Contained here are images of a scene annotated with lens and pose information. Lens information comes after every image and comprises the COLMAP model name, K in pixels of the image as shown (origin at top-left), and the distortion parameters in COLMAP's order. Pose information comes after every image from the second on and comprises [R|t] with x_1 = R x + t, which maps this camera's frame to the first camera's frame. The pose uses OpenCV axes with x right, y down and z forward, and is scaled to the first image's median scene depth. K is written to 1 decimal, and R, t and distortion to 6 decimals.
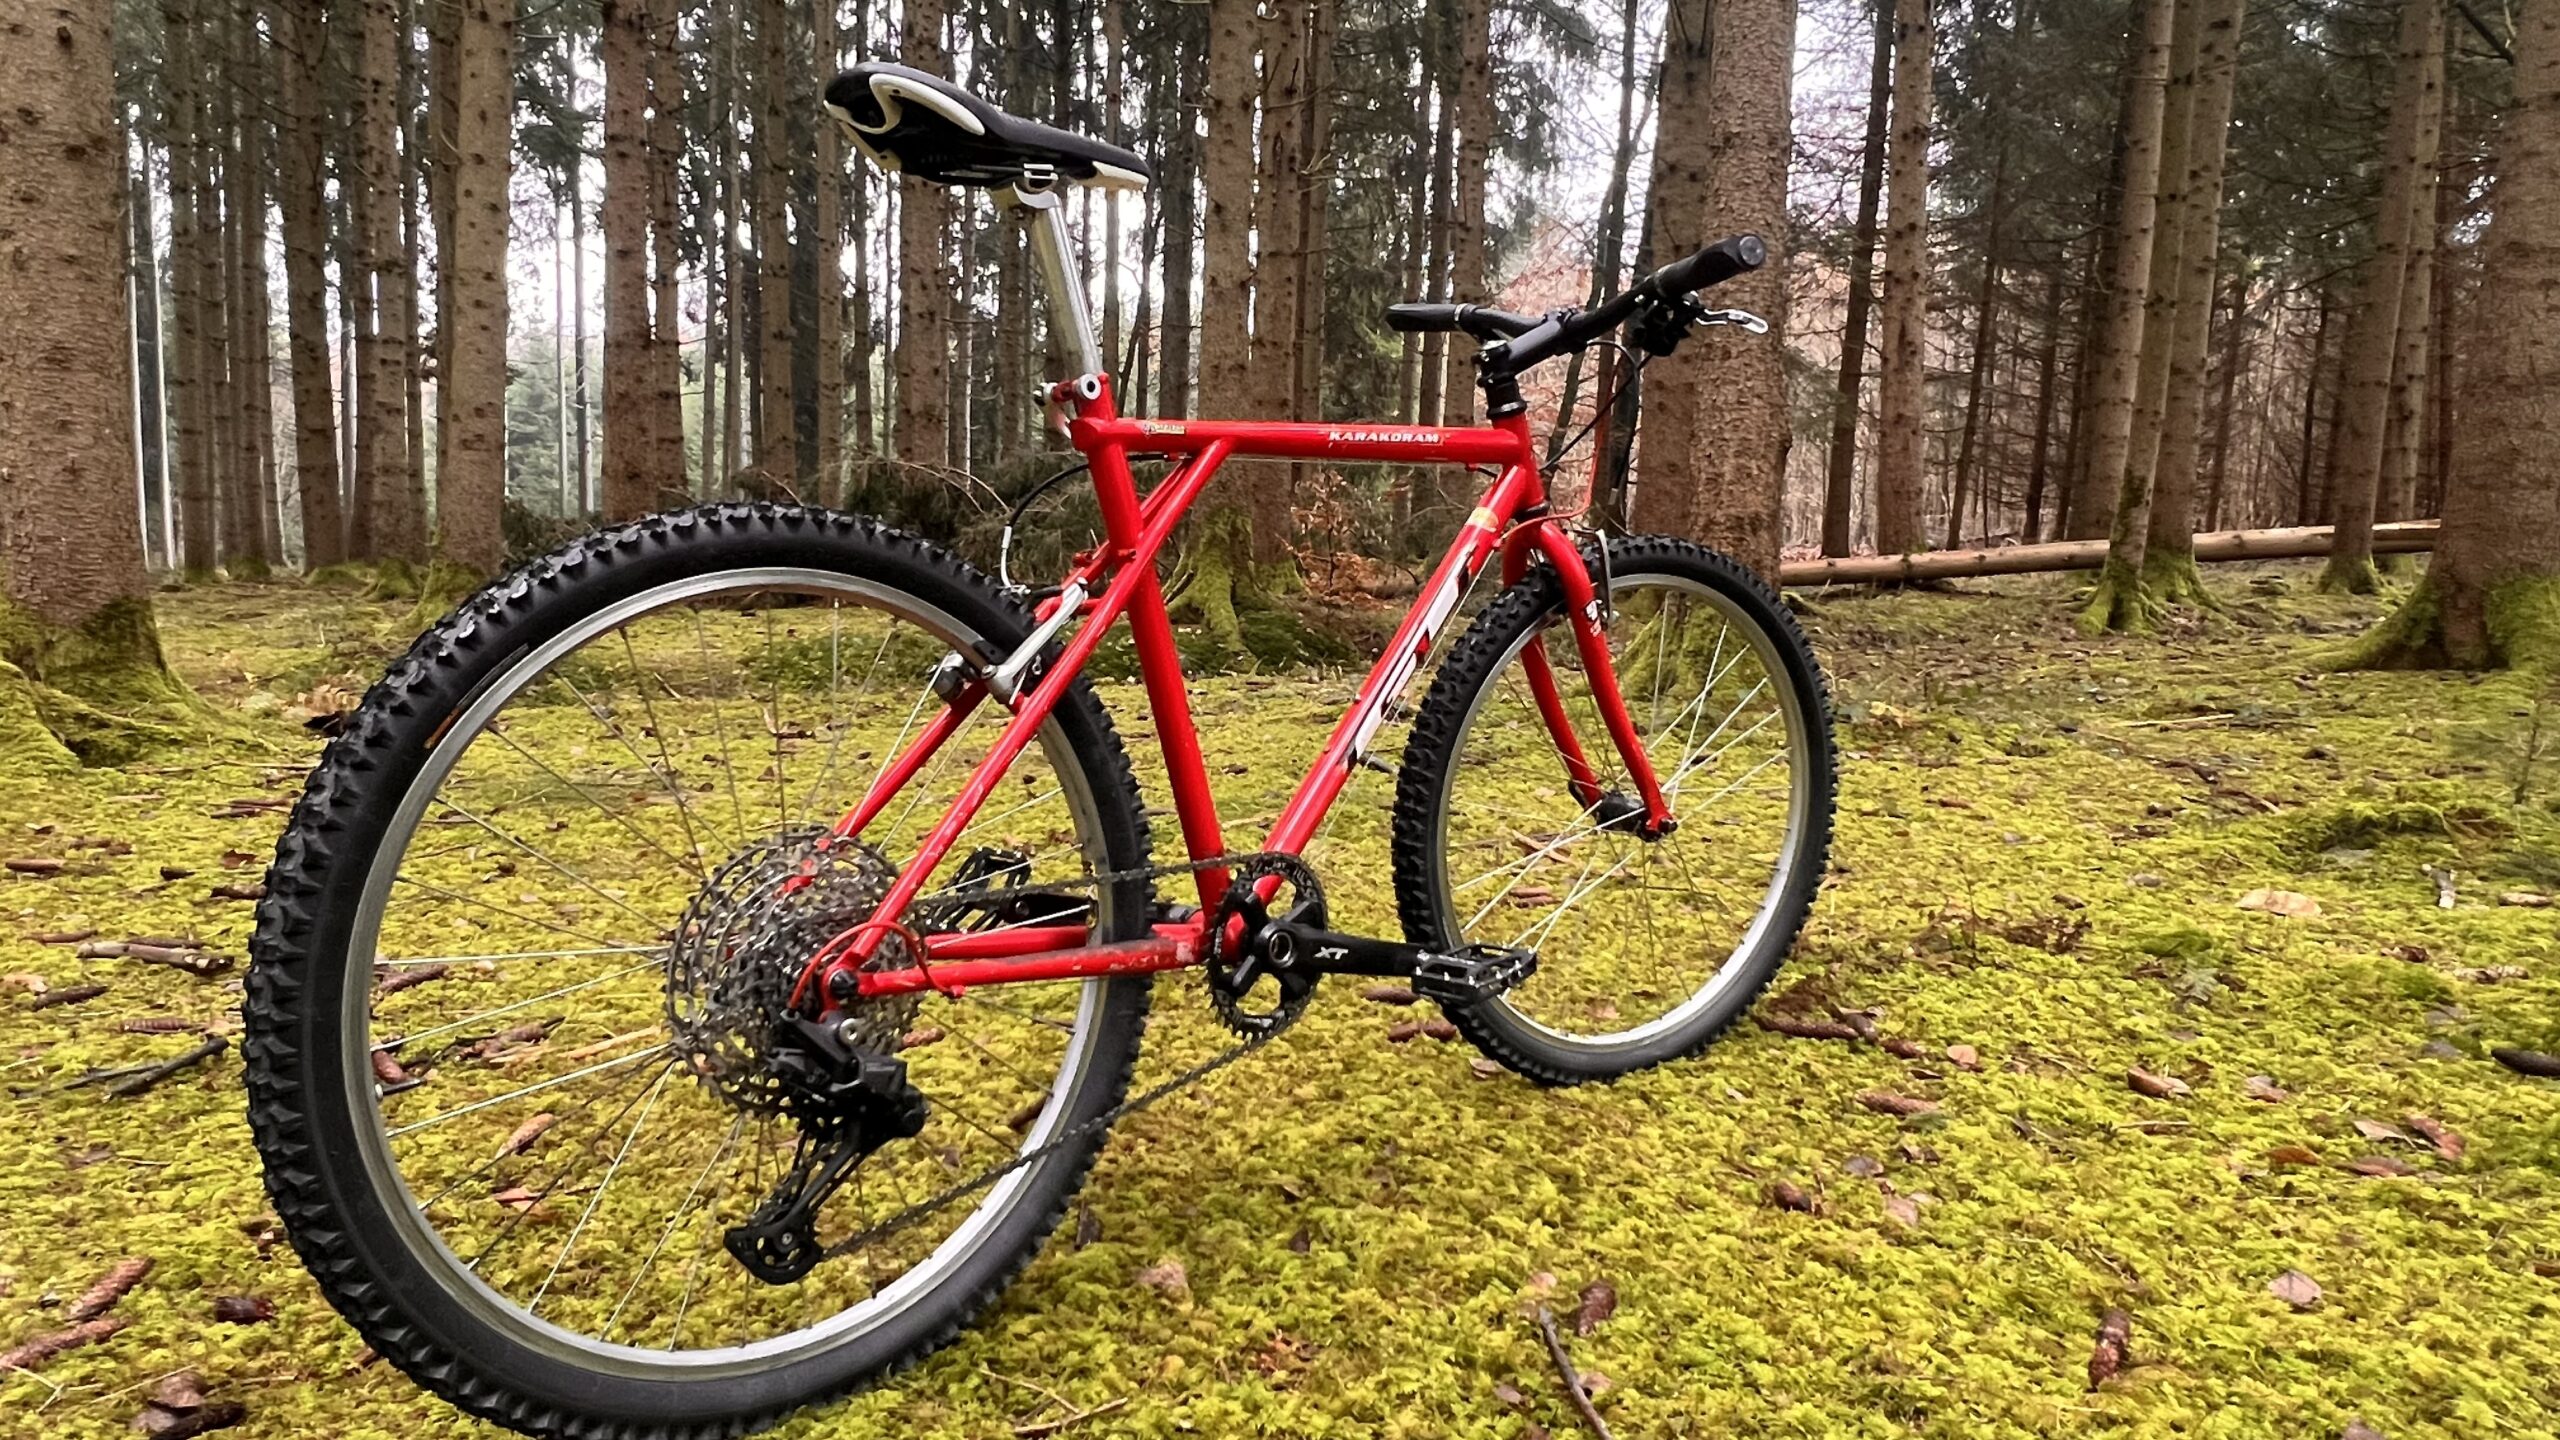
lens RADIAL K [[1543.6, 0, 1276.5], [0, 1543.6, 733.3], [0, 0, 1]] dist [-0.002353, -0.000463]
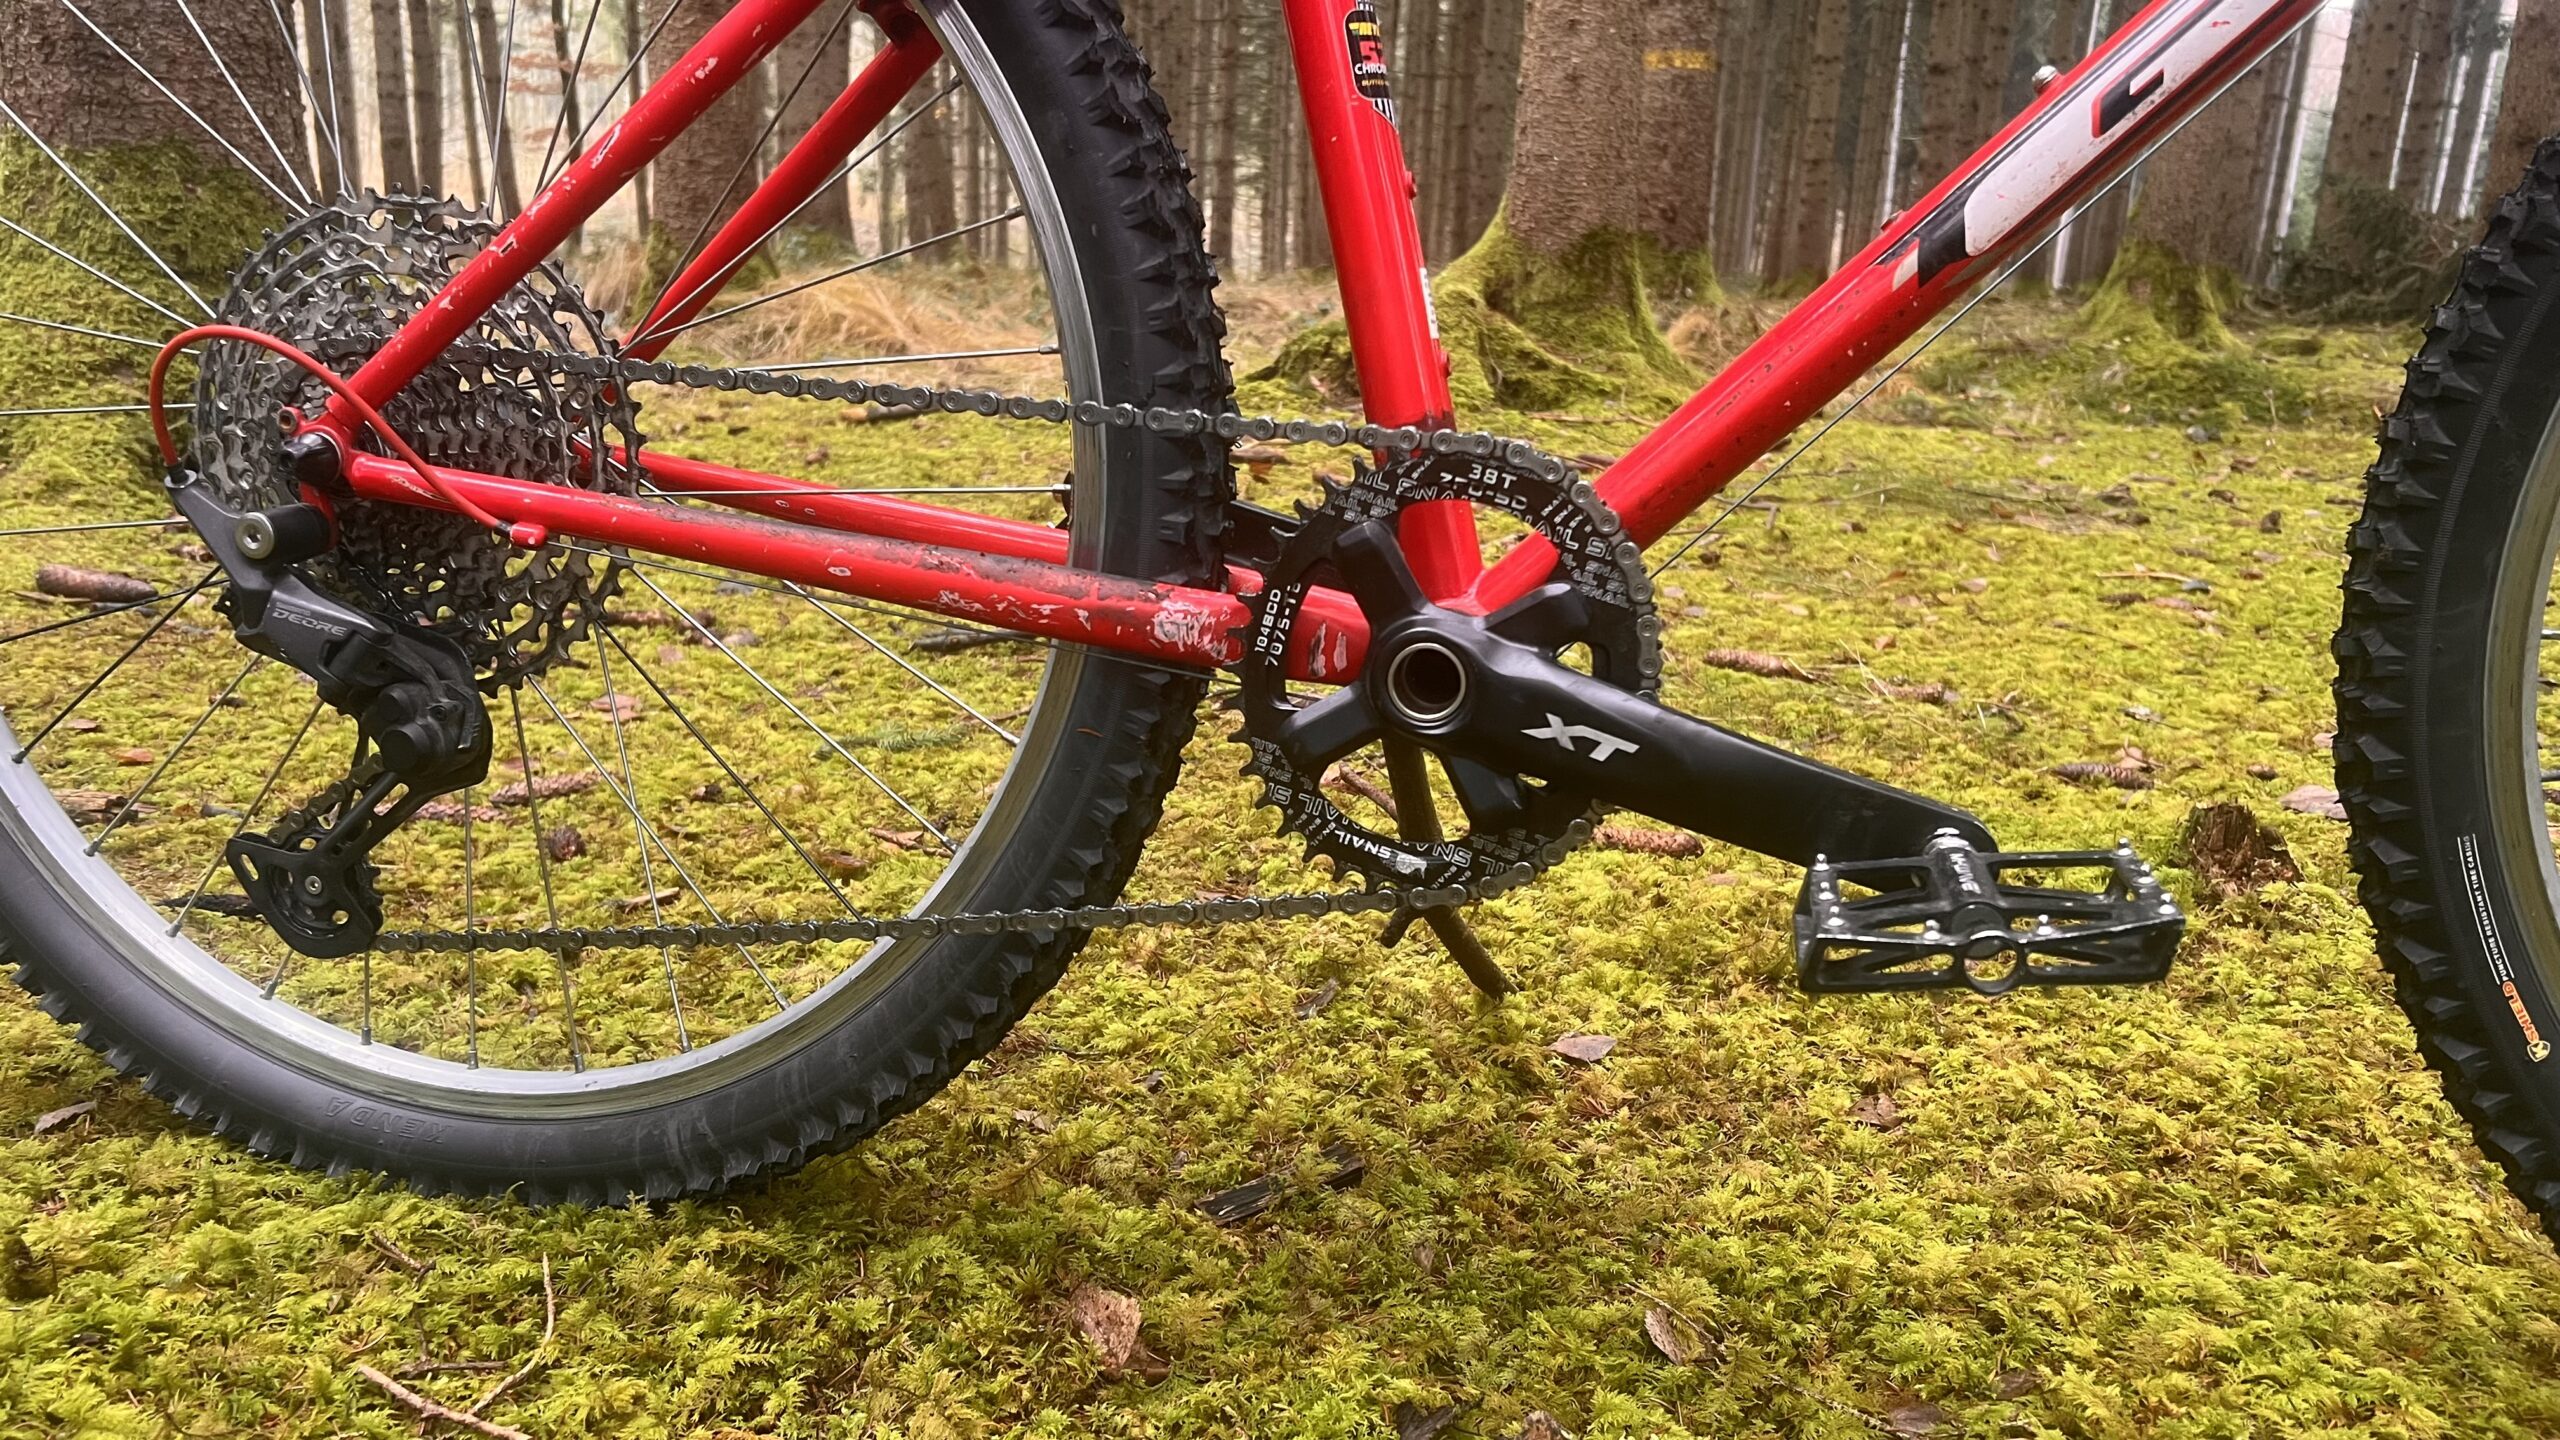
lens RADIAL K [[1928.1, 0, 1287.3], [0, 1928.1, 733.9], [0, 0, 1]] dist [0.048835, -0.062026]
pose [[0.542066, 0.217811, -0.811617, 0.370684], [-0.127664, 0.975959, 0.176650, 0.069457], [0.830582, 0.007858, 0.556841, 0.689368]]
